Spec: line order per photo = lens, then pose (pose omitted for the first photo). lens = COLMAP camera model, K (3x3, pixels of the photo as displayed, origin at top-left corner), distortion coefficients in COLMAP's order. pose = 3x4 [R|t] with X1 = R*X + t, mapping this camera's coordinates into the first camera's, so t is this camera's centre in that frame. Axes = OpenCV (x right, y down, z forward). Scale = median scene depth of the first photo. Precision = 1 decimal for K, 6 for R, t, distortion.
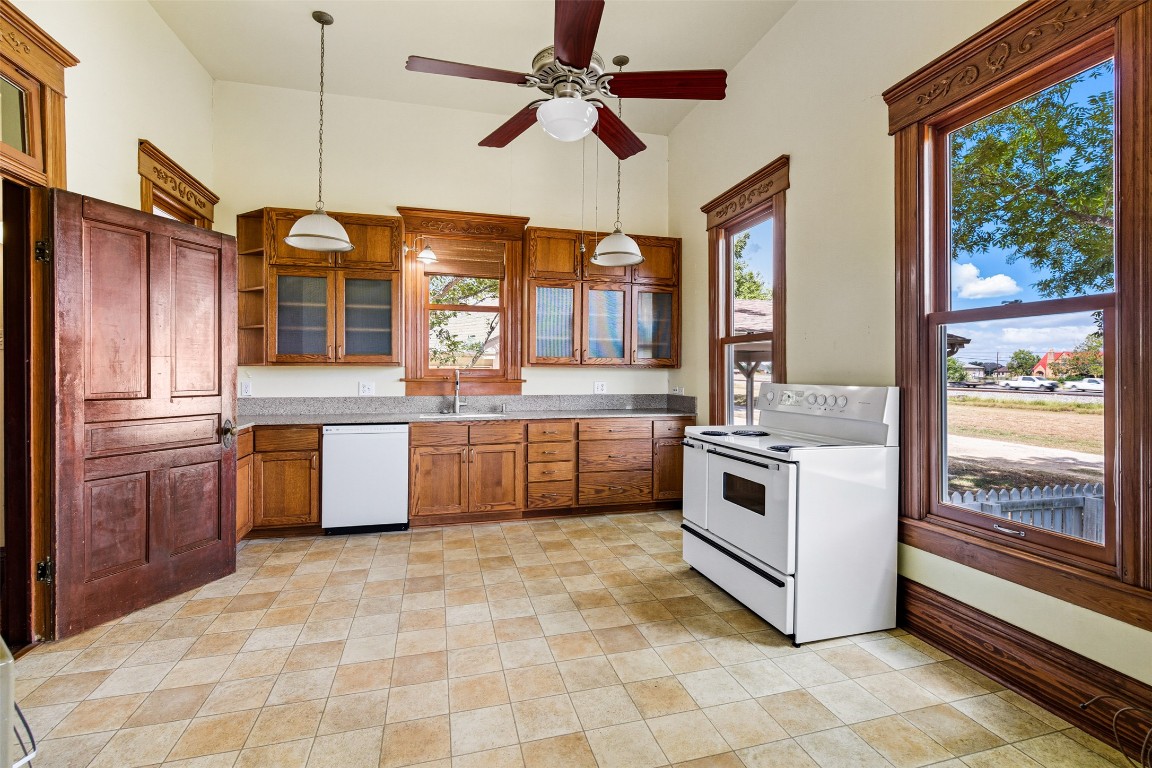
lens RADIAL K [[527.0, 0, 584.6], [0, 527.0, 373.9], [0, 0, 1]] dist [0.012457, -0.002265]
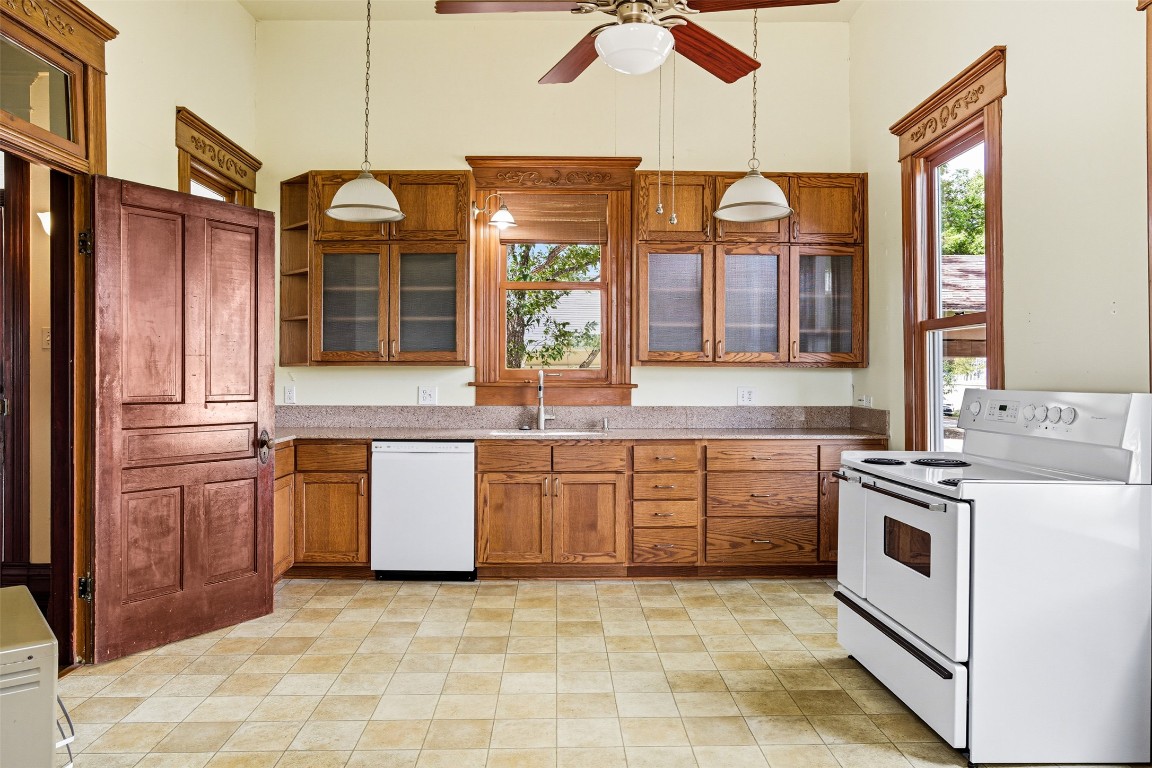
lens RADIAL K [[803.8, 0, 582.0], [0, 803.8, 372.6], [0, 0, 1]] dist [-0.020011, 0.043491]
pose [[0.970607, -0.001967, -0.240664, 0.118185], [0.000267, 0.999975, -0.007094, 0.004164], [0.240672, 0.006821, 0.970583, -0.110168]]
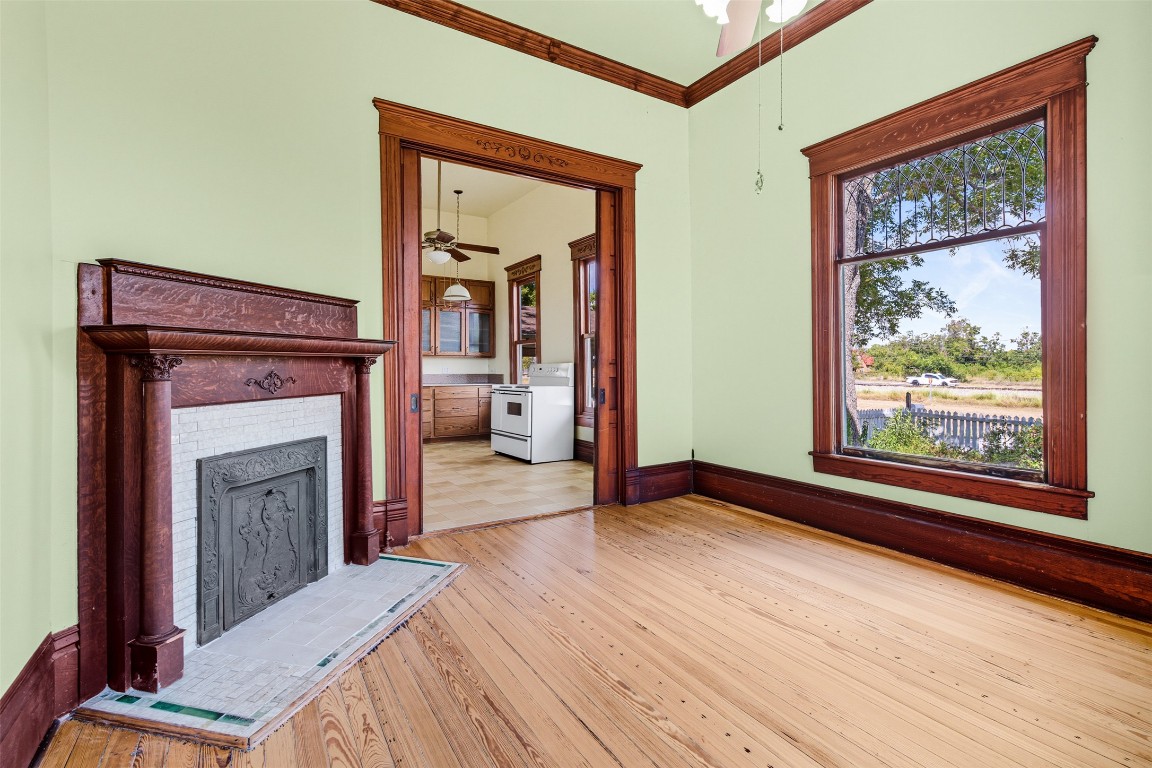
lens RADIAL K [[527.0, 0, 575.8], [0, 527.0, 373.5], [0, 0, 1]] dist [0.012457, -0.002265]
pose [[0.957560, -0.007634, 0.288134, -0.090669], [0.005945, 0.999960, 0.006736, 0.045716], [-0.288174, -0.004738, 0.957566, -1.096587]]
